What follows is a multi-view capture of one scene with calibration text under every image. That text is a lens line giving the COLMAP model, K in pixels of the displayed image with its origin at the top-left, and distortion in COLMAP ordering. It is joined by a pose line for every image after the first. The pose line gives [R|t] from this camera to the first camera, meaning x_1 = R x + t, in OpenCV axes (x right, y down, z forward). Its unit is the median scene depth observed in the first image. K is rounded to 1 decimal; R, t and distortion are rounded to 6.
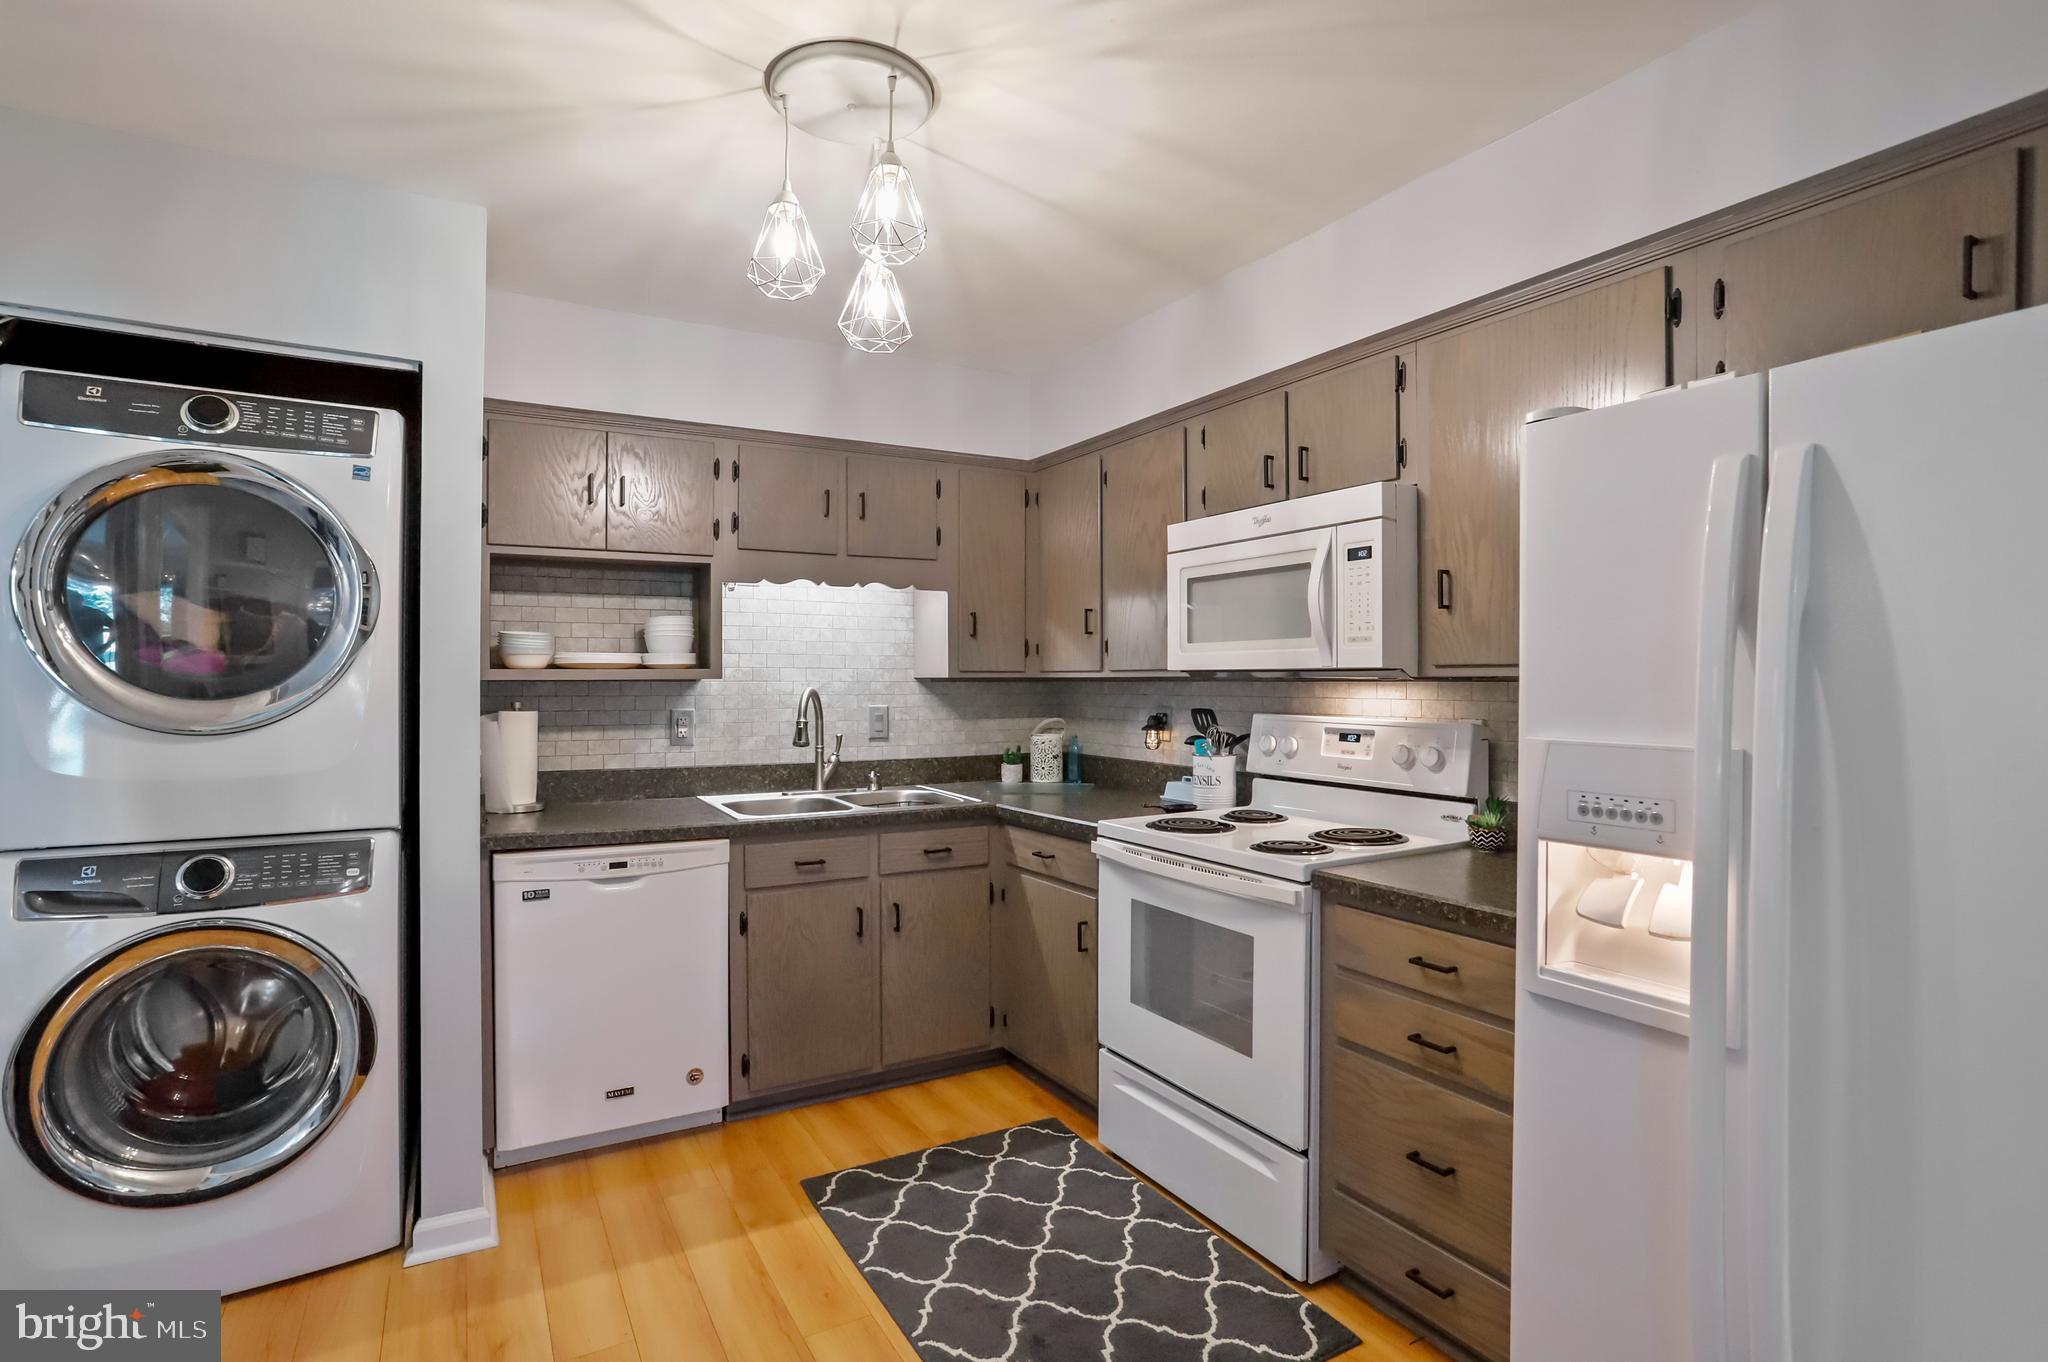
lens RADIAL K [[997.9, 0, 1012.5], [0, 997.9, 675.3], [0, 0, 1]] dist [-0.060408, 0.033661]
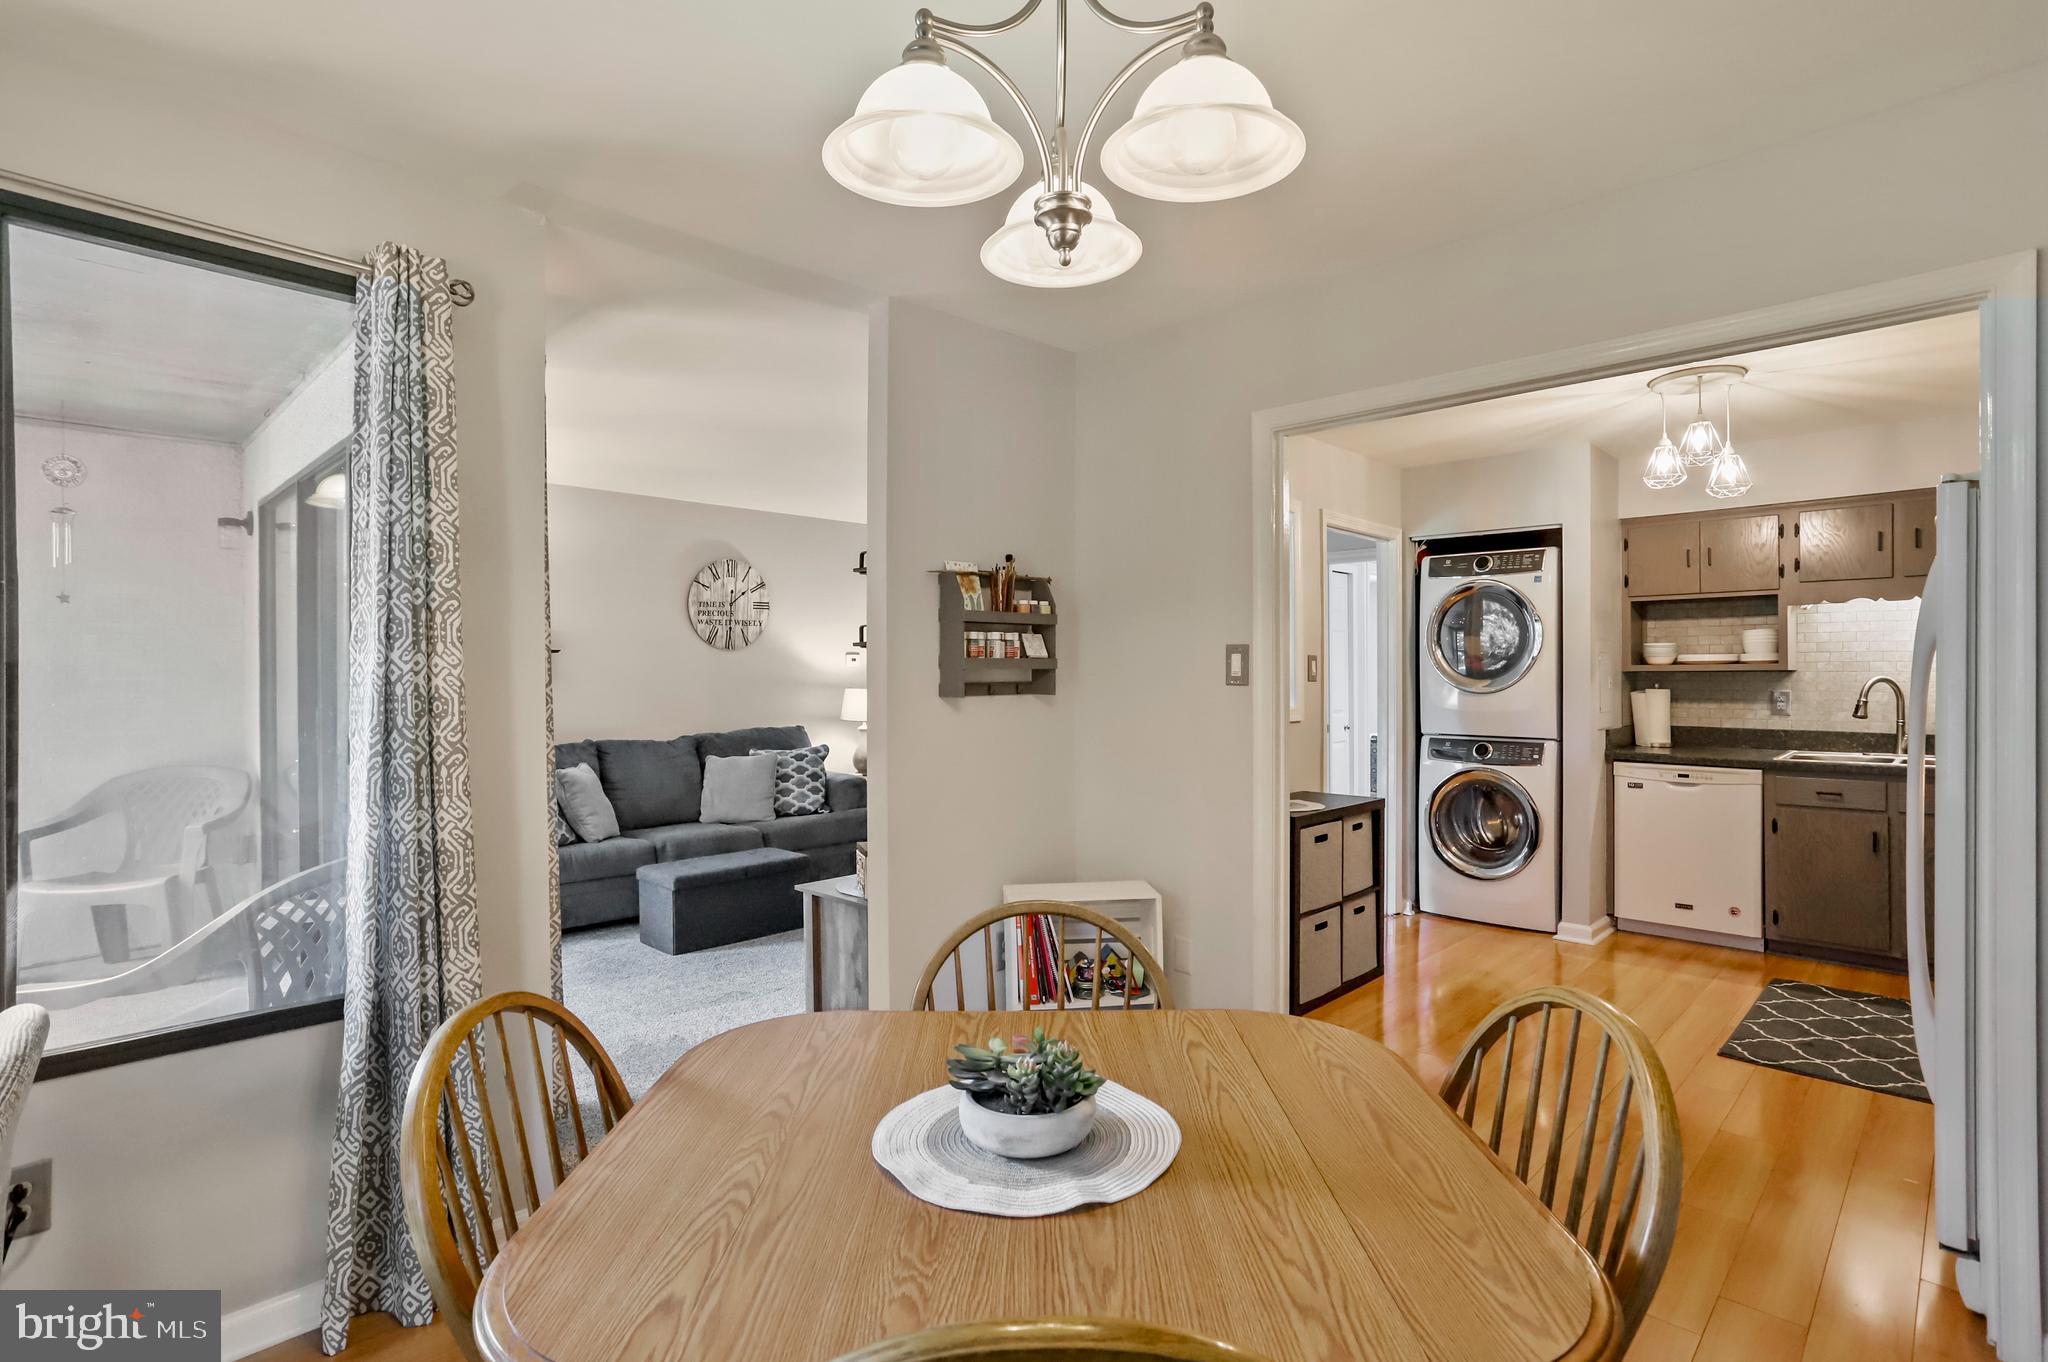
lens RADIAL K [[997.9, 0, 1012.5], [0, 997.9, 675.3], [0, 0, 1]] dist [-0.060408, 0.033661]
pose [[0.263021, -0.000152, -0.964790, 0.852216], [0.006376, 0.999978, 0.001580, 0.001862], [0.964769, -0.006567, 0.263017, -0.541268]]
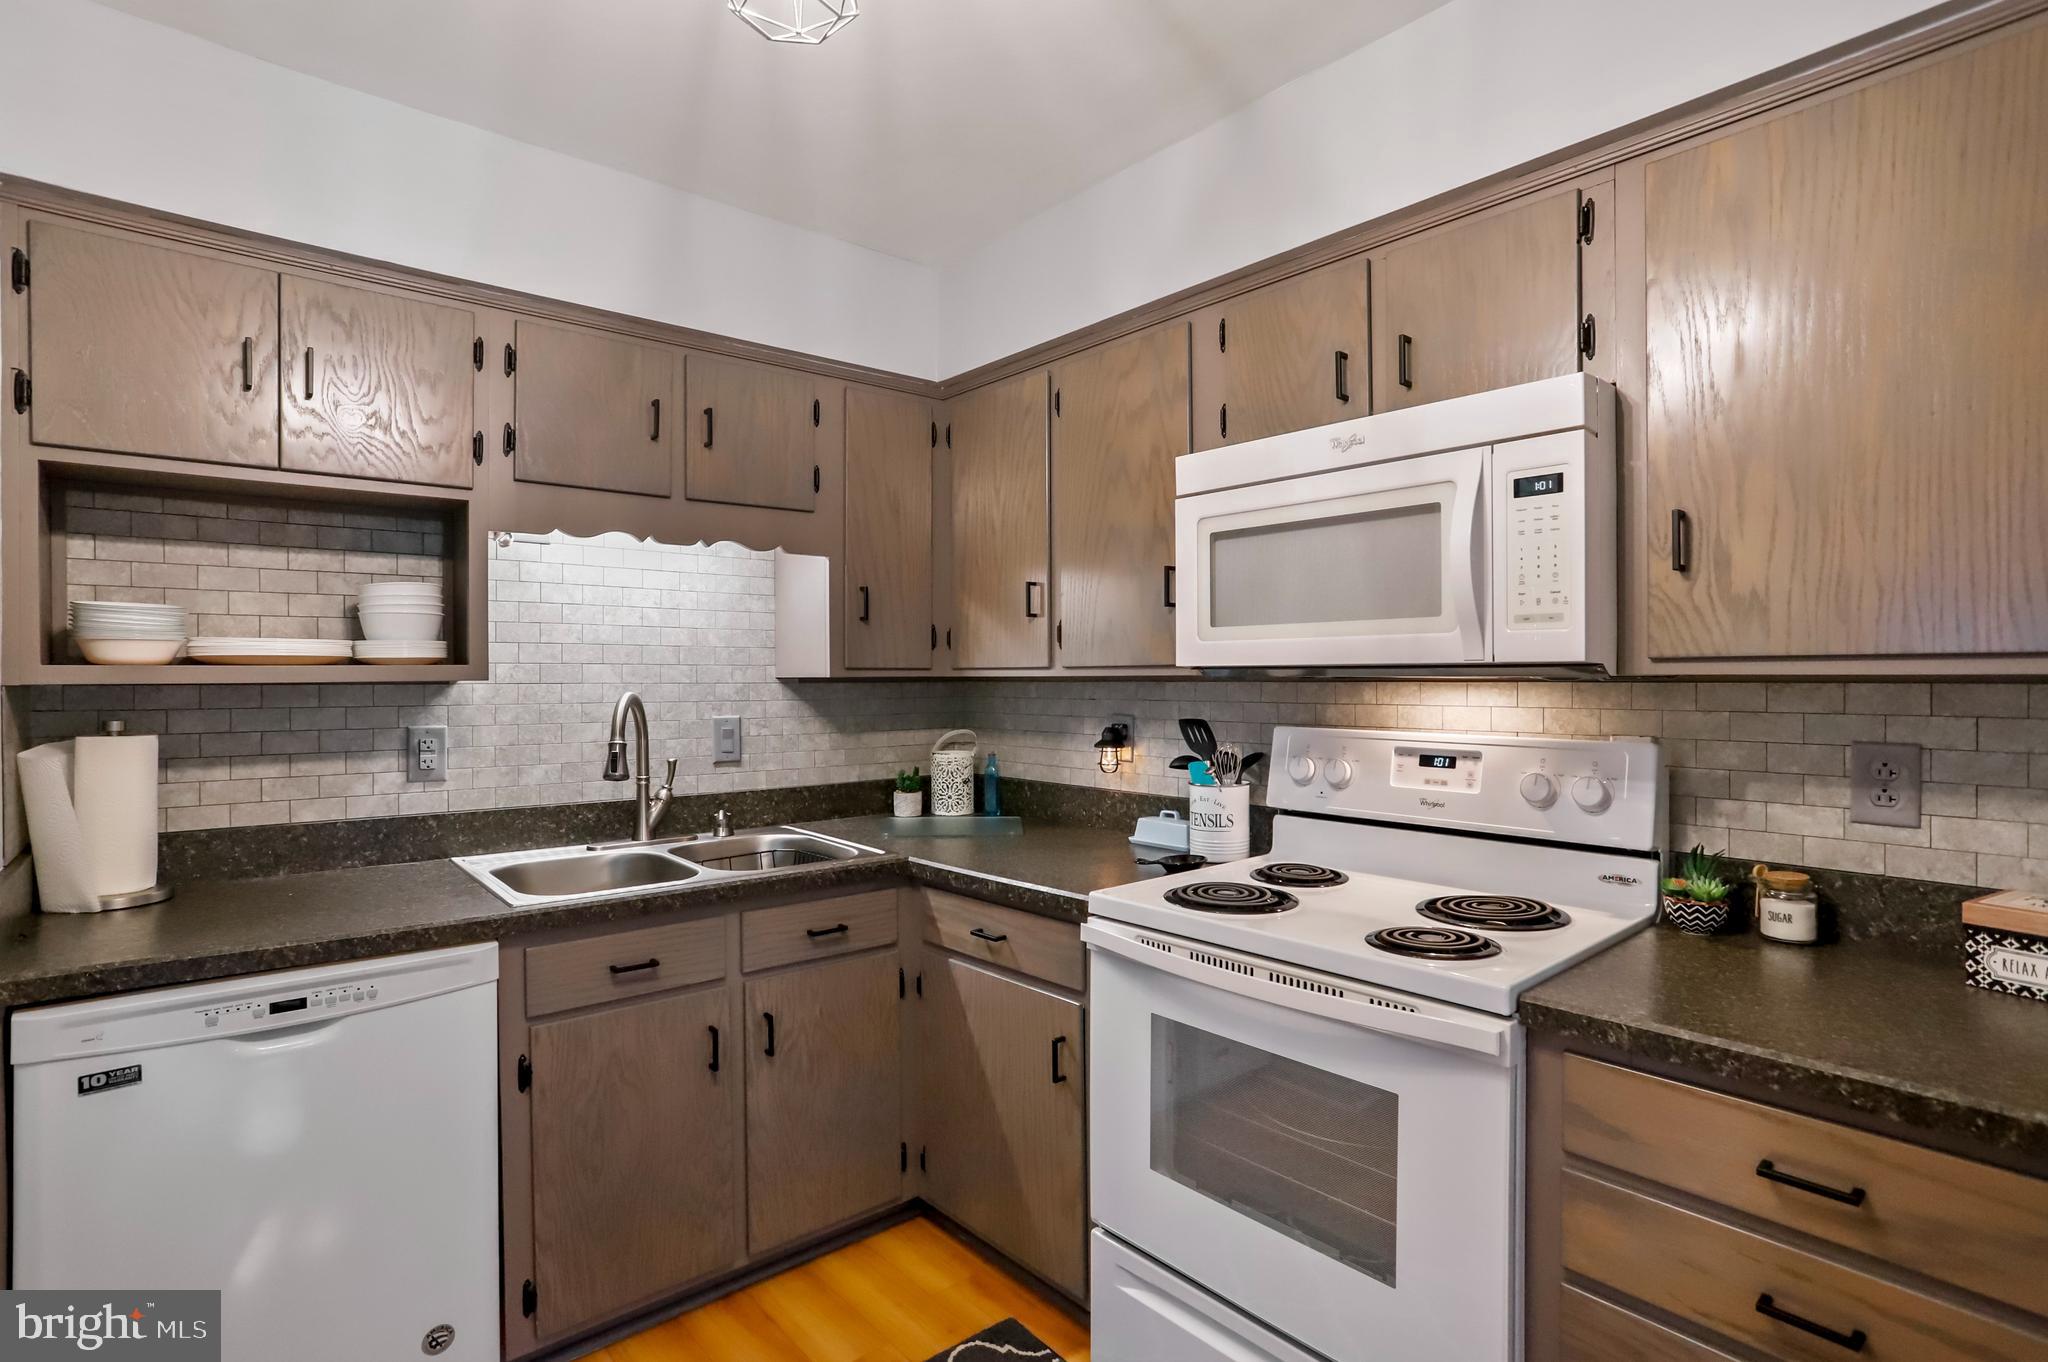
lens RADIAL K [[995.7, 0, 1016.7], [0, 995.7, 680.1], [0, 0, 1]] dist [-0.057457, 0.033426]
pose [[0.982556, -0.002786, 0.185947, -0.076526], [0.001499, 0.999974, 0.007062, -0.000672], [-0.185962, -0.006660, 0.982534, 0.320813]]
